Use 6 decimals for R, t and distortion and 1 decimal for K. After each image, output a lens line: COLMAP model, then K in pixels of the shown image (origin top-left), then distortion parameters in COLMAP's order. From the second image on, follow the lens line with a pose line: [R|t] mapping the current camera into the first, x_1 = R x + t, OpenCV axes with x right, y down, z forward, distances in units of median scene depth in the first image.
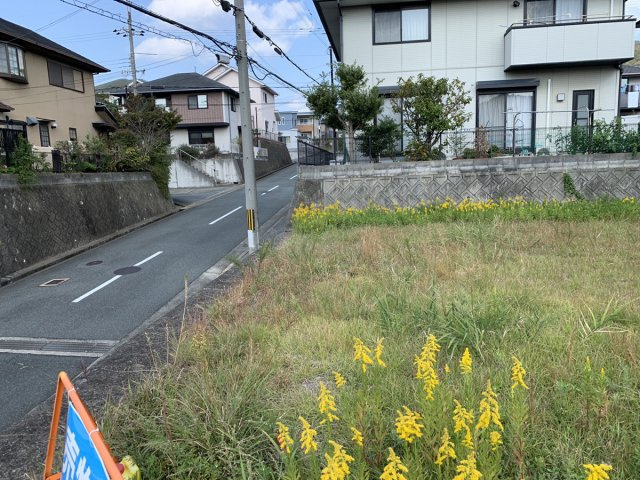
lens RADIAL K [[490.7, 0, 324.2], [0, 490.7, 244.9], [0, 0, 1]] dist [0.042803, -0.041064]
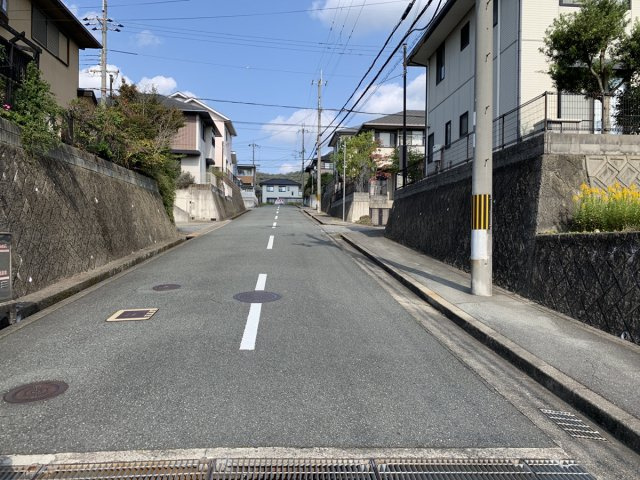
lens RADIAL K [[490.7, 0, 323.9], [0, 490.7, 238.2], [0, 0, 1]] dist [0.042803, -0.041064]
pose [[0.978476, 0.042393, 0.201960, -0.382242], [-0.011985, 0.988694, -0.149466, 0.059503], [-0.206013, 0.143829, 0.967922, 0.394876]]
